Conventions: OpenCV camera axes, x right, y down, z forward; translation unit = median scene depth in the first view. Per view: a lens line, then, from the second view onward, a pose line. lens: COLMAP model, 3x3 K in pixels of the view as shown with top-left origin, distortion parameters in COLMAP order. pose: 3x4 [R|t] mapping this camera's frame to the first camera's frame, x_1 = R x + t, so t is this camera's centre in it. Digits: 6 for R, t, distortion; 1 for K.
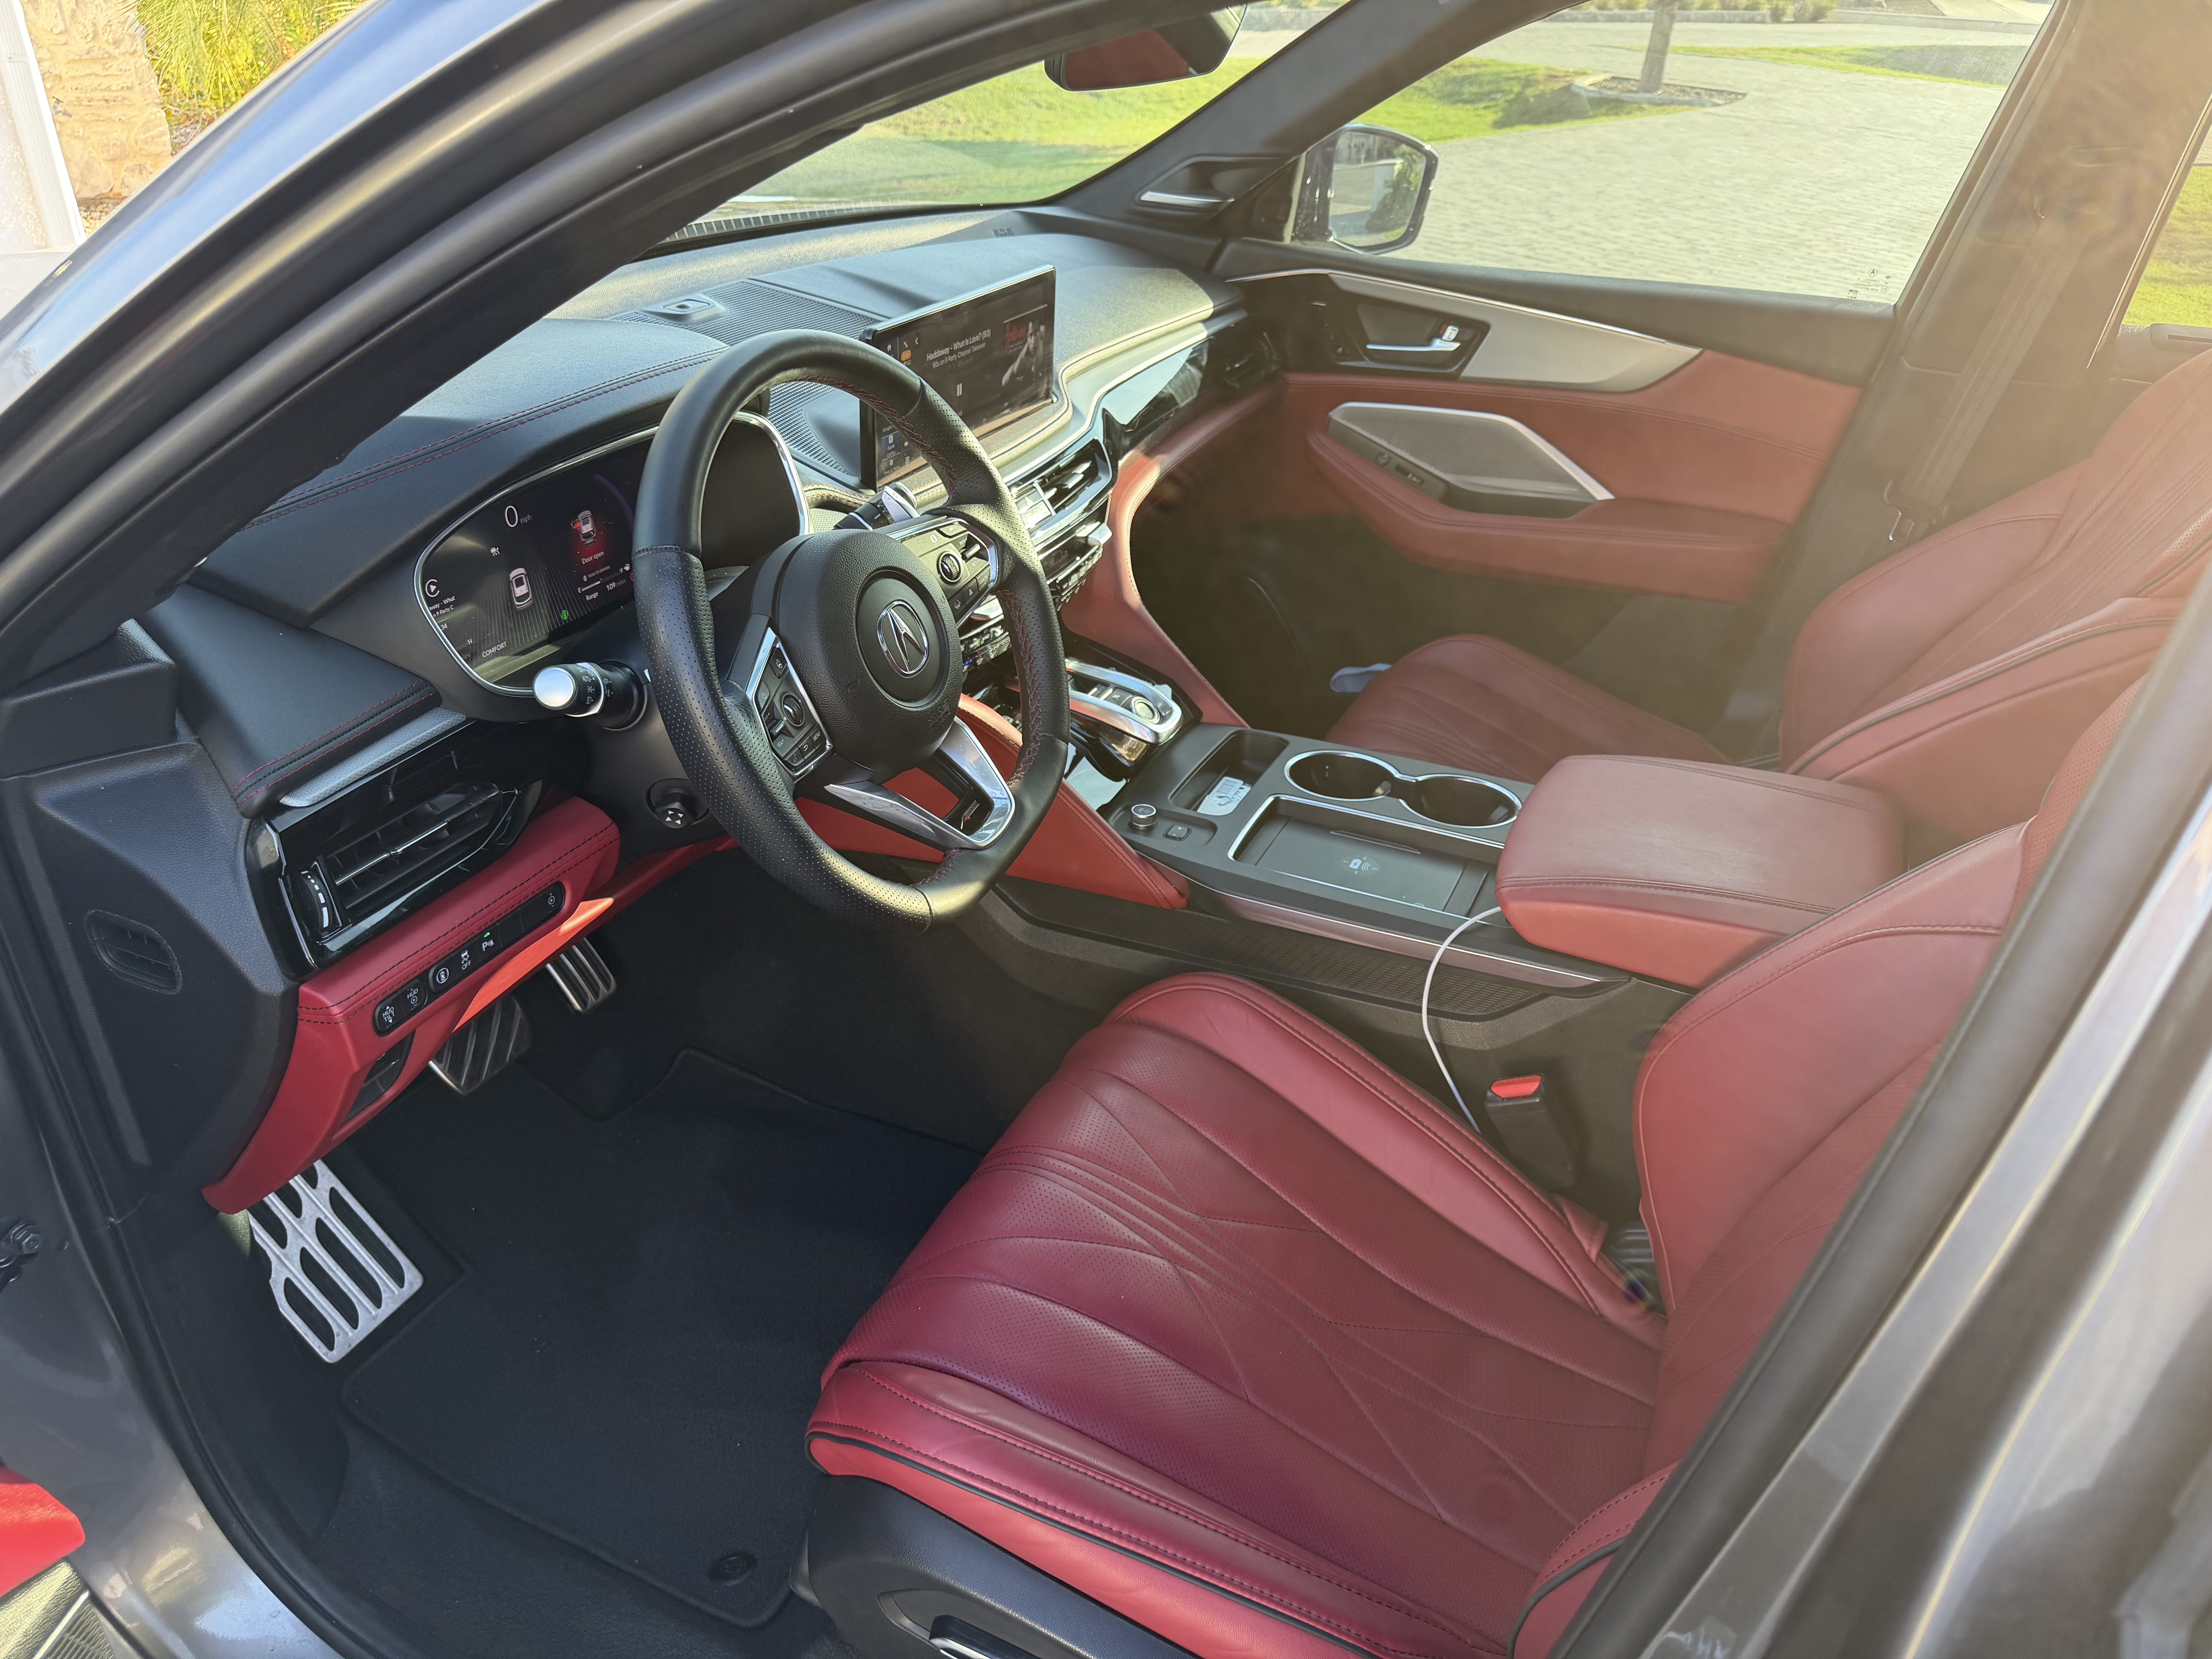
lens RADIAL K [[1535.8, 0, 1106.0], [0, 1535.8, 829.5], [0, 0, 1]] dist [0.097626, -0.171902]
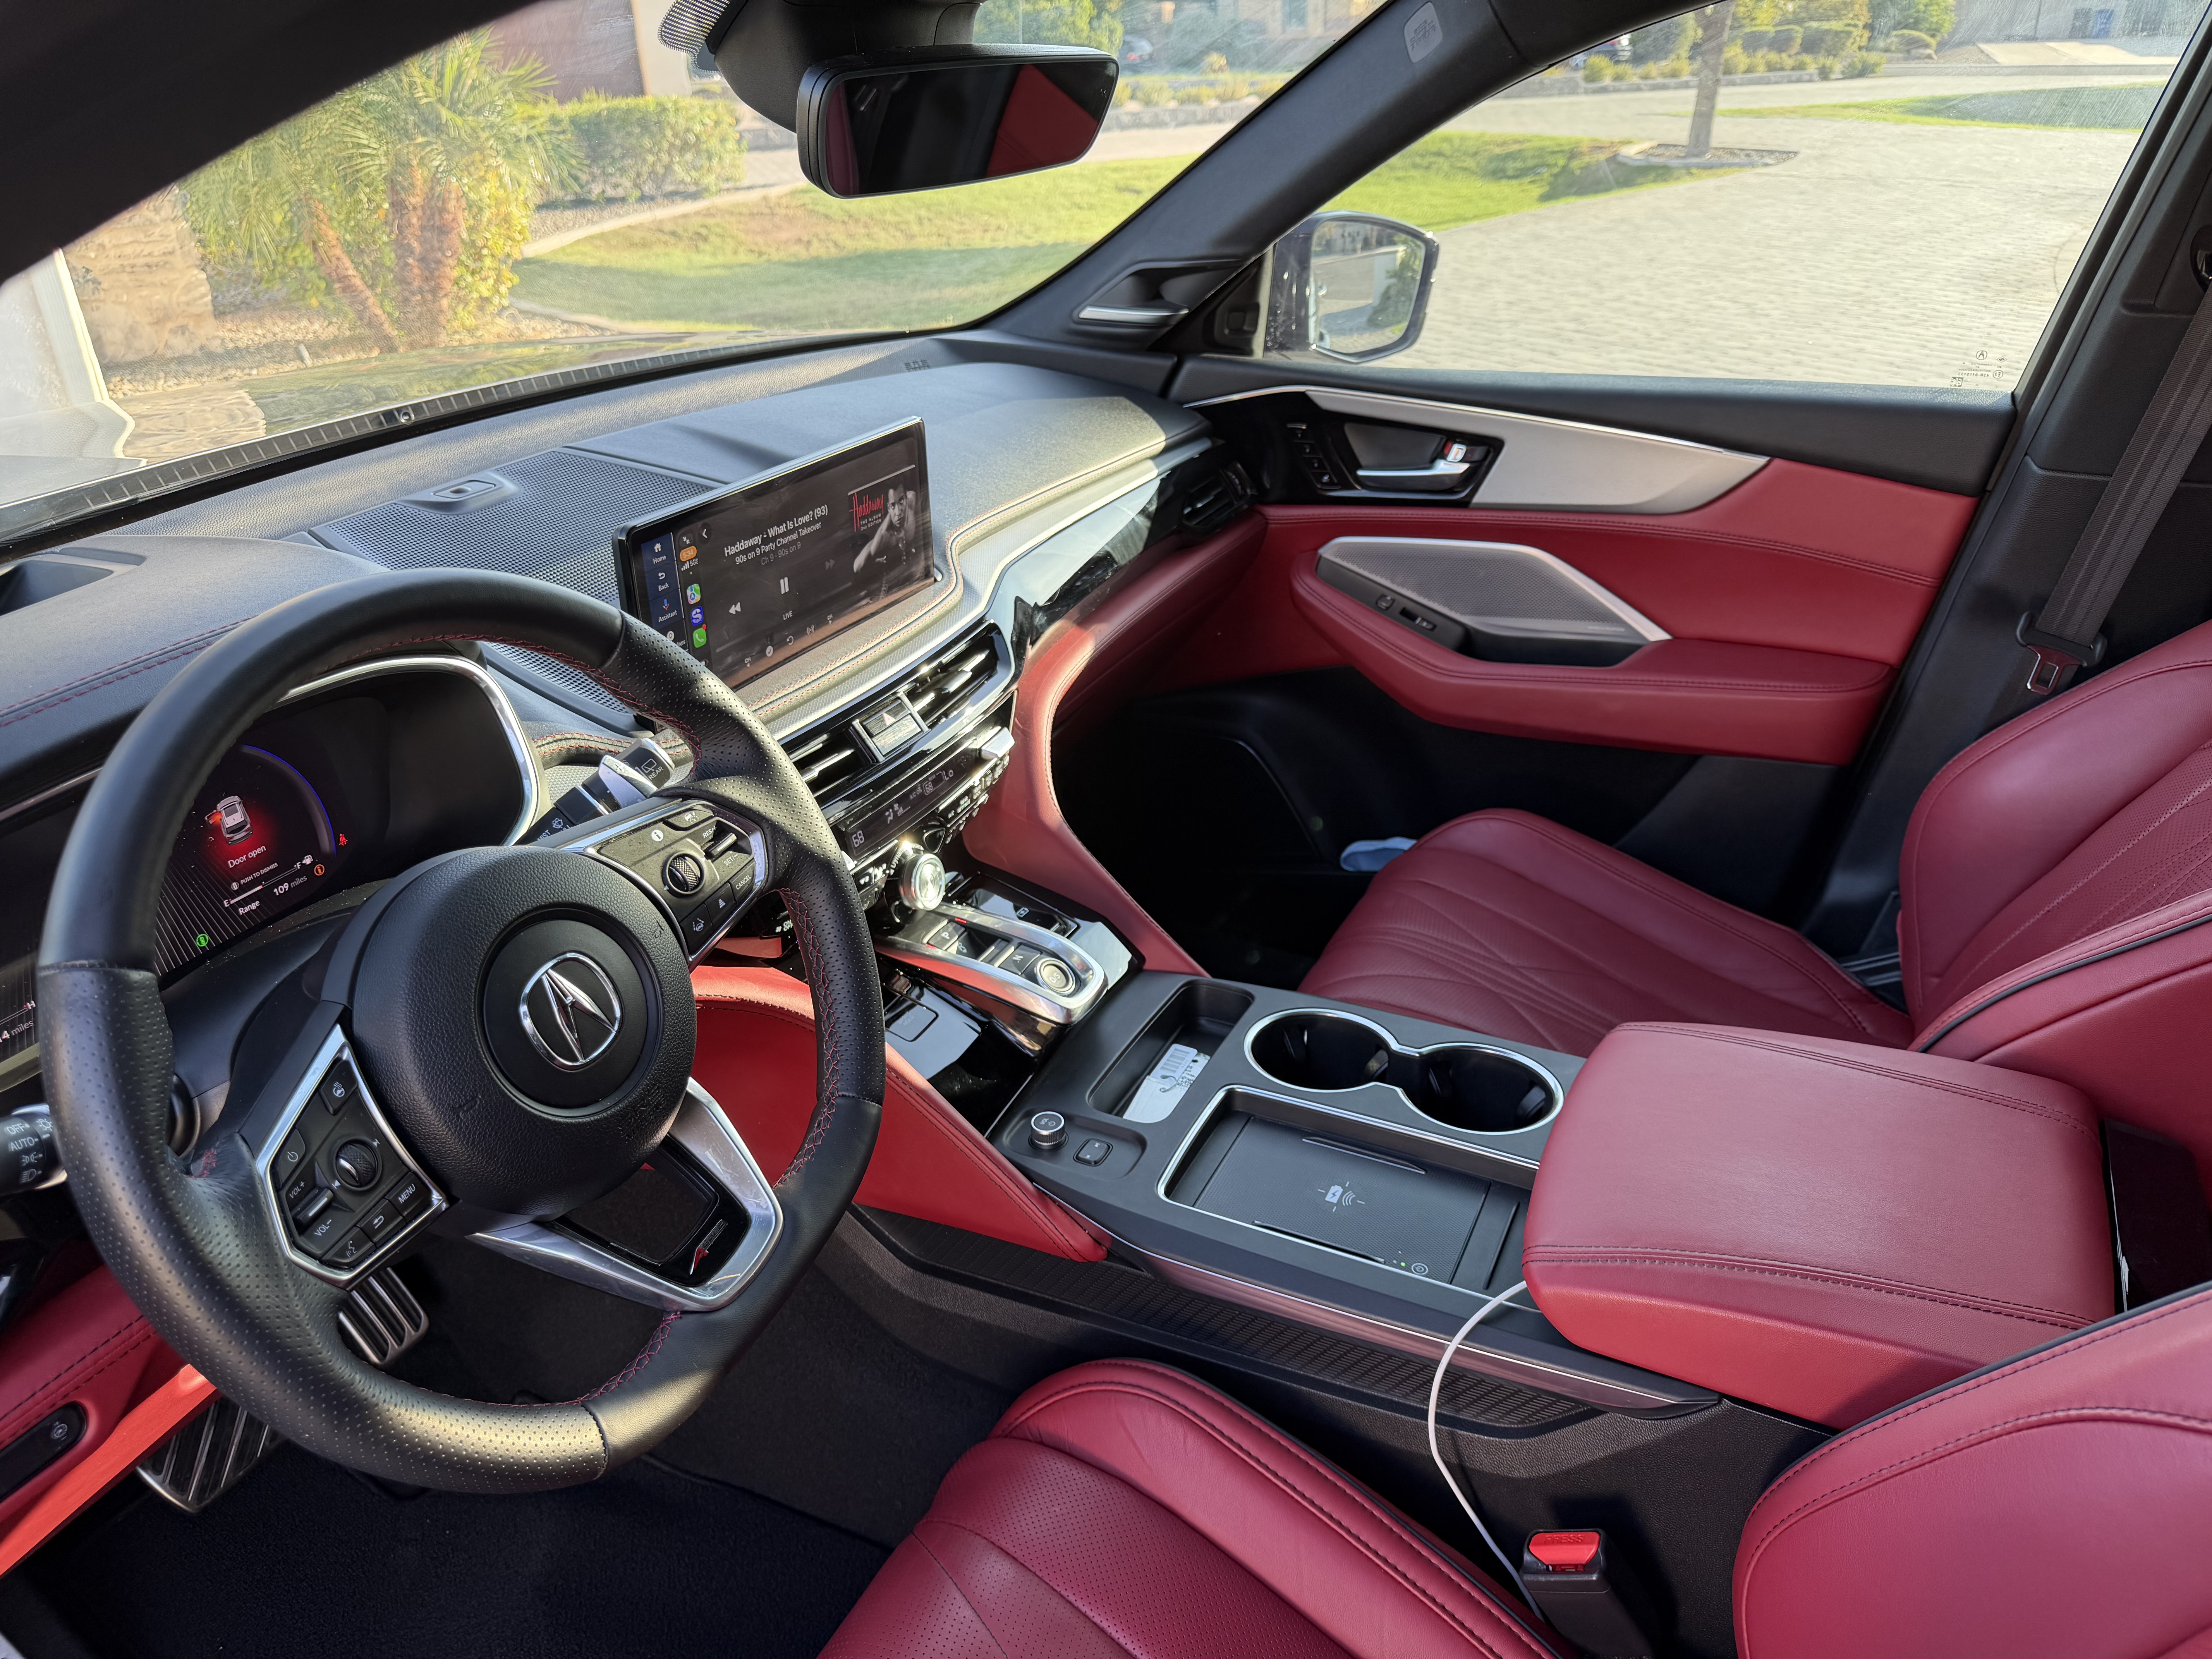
lens RADIAL K [[1550.5, 0, 1090.6], [0, 1550.5, 834.0], [0, 0, 1]] dist [0.087401, -0.157970]
pose [[0.997587, -0.040585, -0.056335, 0.078711], [0.037437, 0.997737, -0.055860, -0.092016], [0.058474, 0.053616, 0.996848, 0.200281]]
